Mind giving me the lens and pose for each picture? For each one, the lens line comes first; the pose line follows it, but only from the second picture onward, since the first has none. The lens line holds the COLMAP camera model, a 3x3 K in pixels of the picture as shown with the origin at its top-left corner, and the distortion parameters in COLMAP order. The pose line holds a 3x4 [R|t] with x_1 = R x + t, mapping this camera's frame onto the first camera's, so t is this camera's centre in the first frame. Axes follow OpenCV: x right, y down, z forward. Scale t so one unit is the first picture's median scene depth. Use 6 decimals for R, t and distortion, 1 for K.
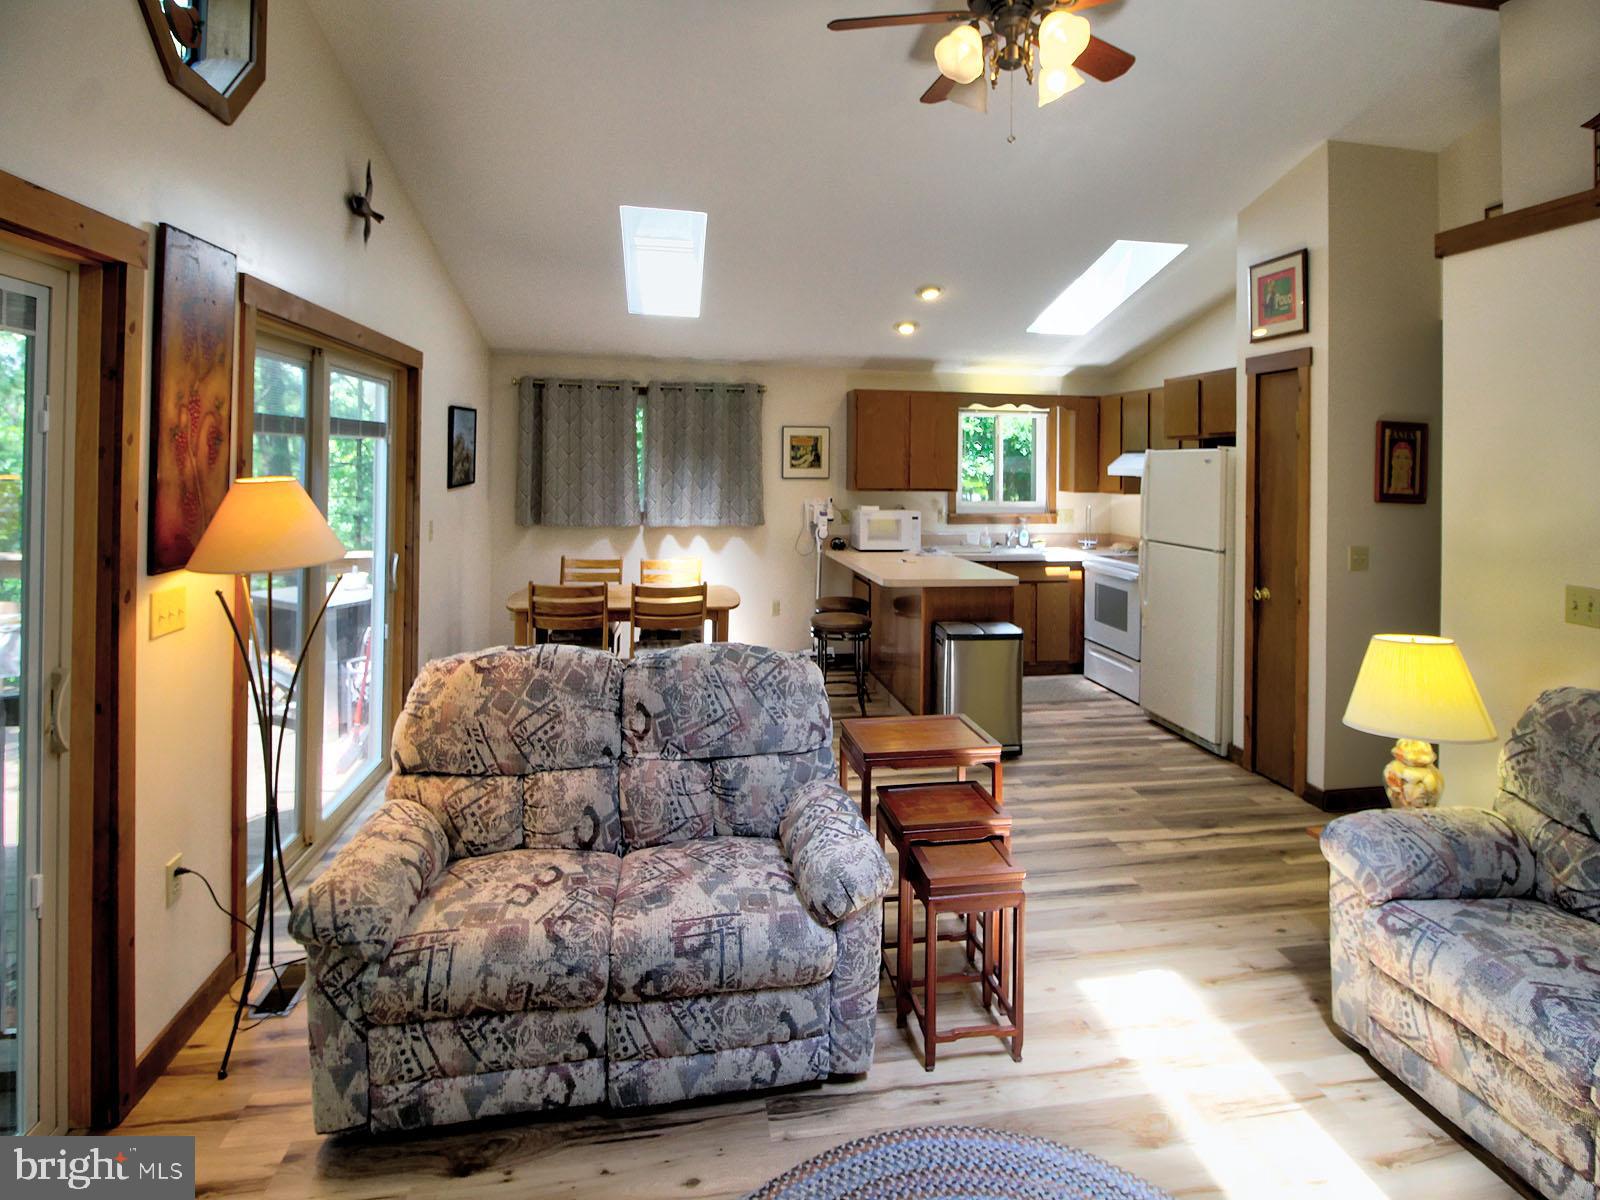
lens RADIAL K [[793.8, 0, 806.9], [0, 793.8, 455.1], [0, 0, 1]] dist [-0.012134, 0.000081]
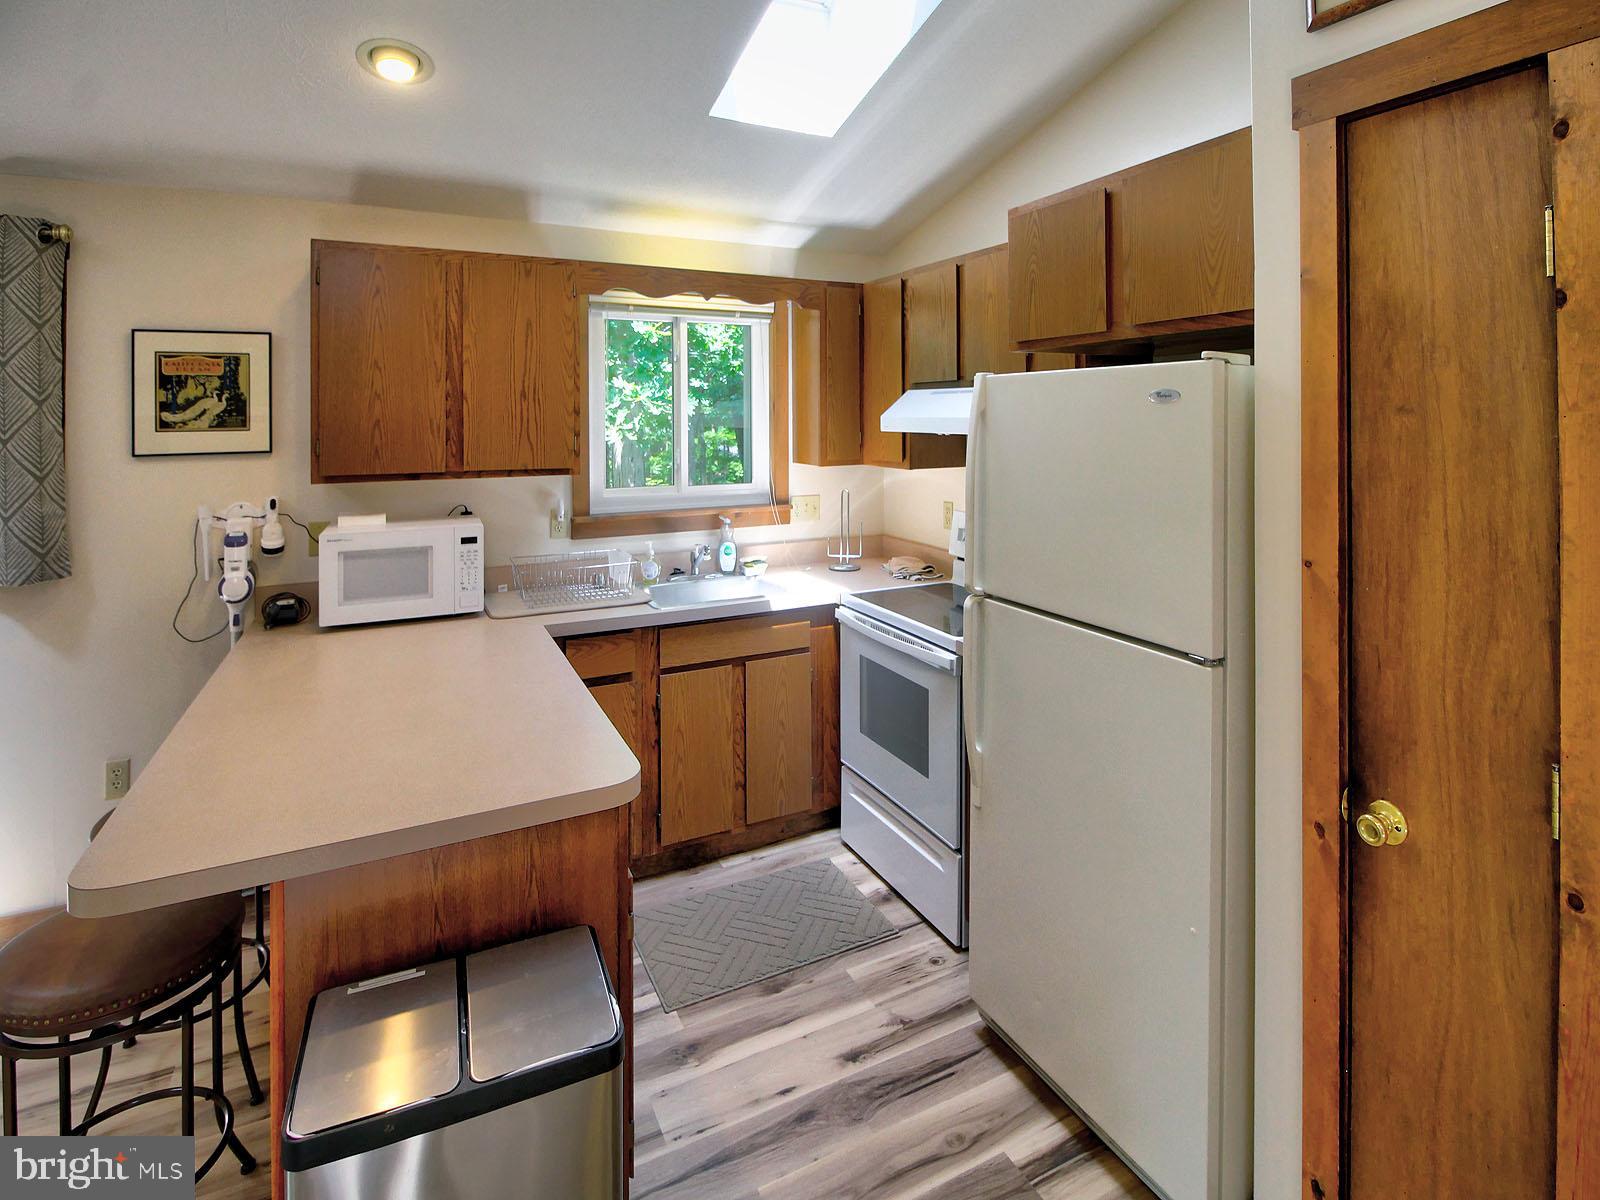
lens RADIAL K [[809.3, 0, 803.6], [0, 809.3, 402.0], [0, 0, 1]] dist [-0.008857, -0.001344]
pose [[0.958179, -0.011651, 0.285931, 0.204552], [0.012652, 0.999919, -0.001654, 0.007018], [-0.285888, 0.005203, 0.958249, 0.572869]]
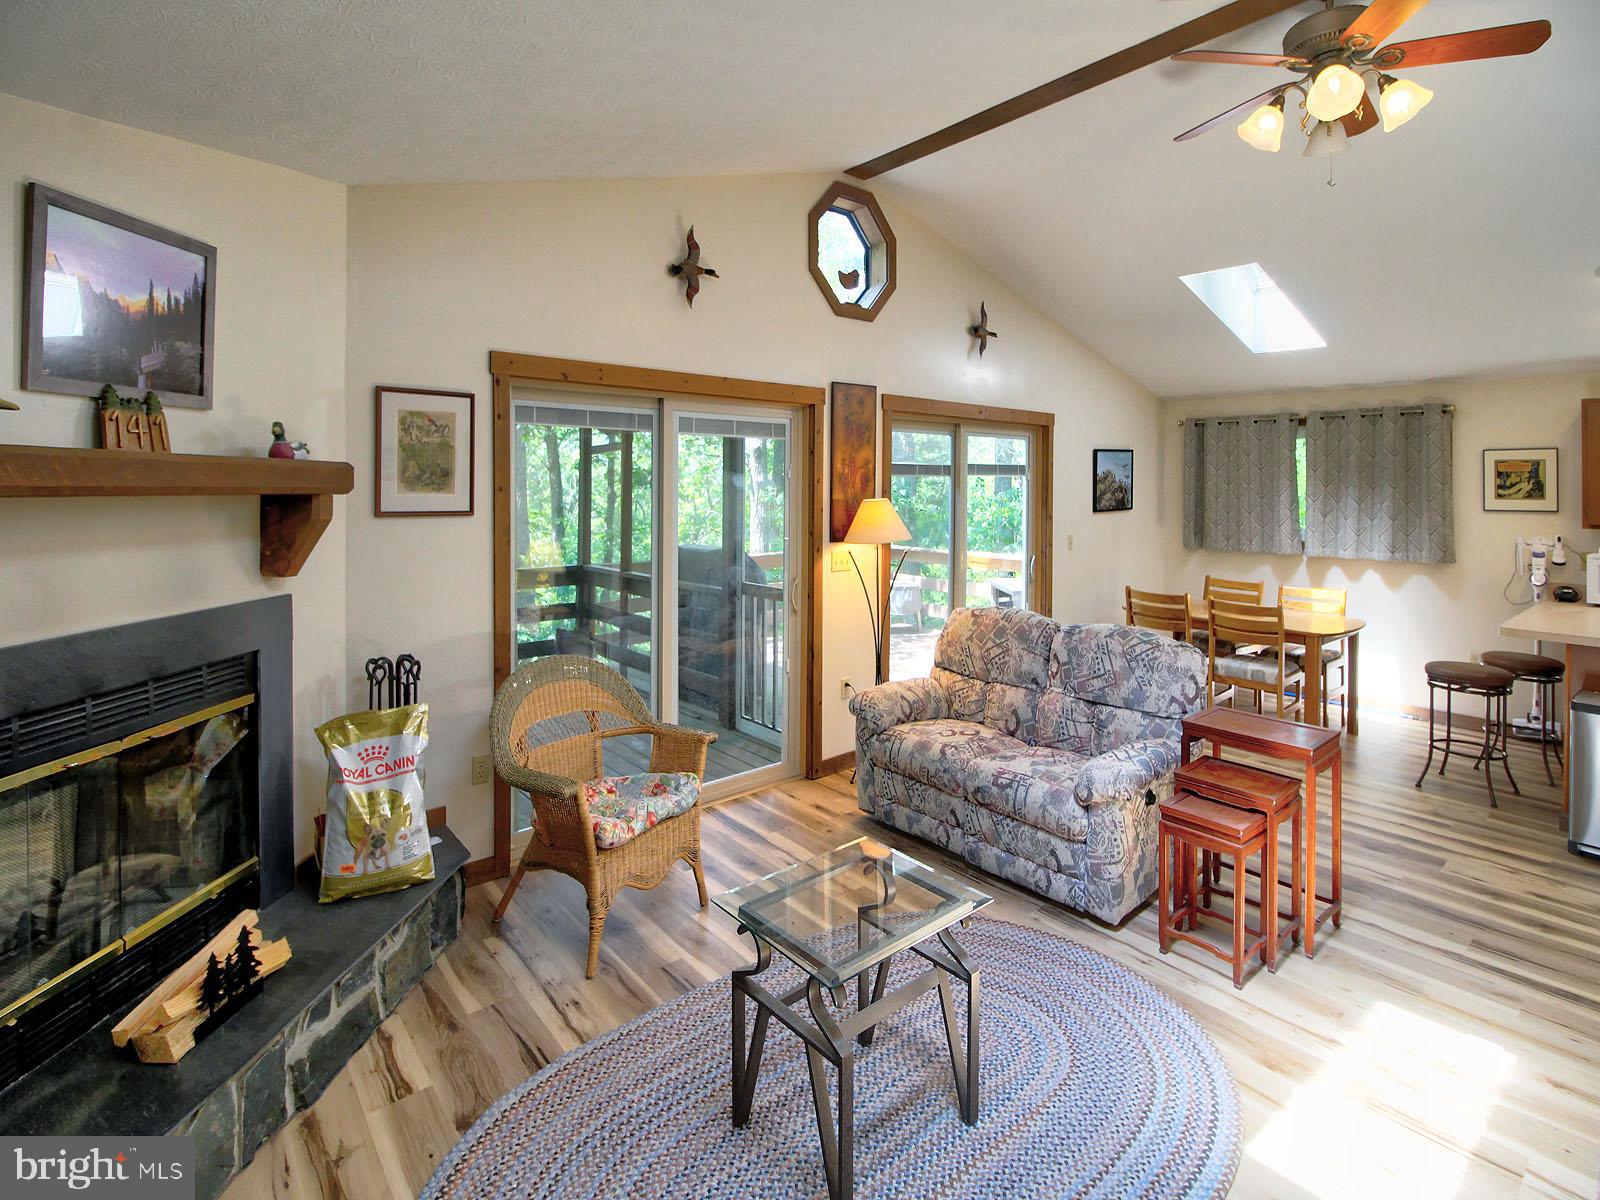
lens RADIAL K [[790.6, 0, 798.0], [0, 790.6, 485.1], [0, 0, 1]] dist [0.002271, -0.016768]
pose [[0.498333, -0.010829, -0.866918, 0.375668], [0.007503, 0.999938, -0.008178, 0.003430], [0.866953, -0.002429, 0.498383, -0.066366]]
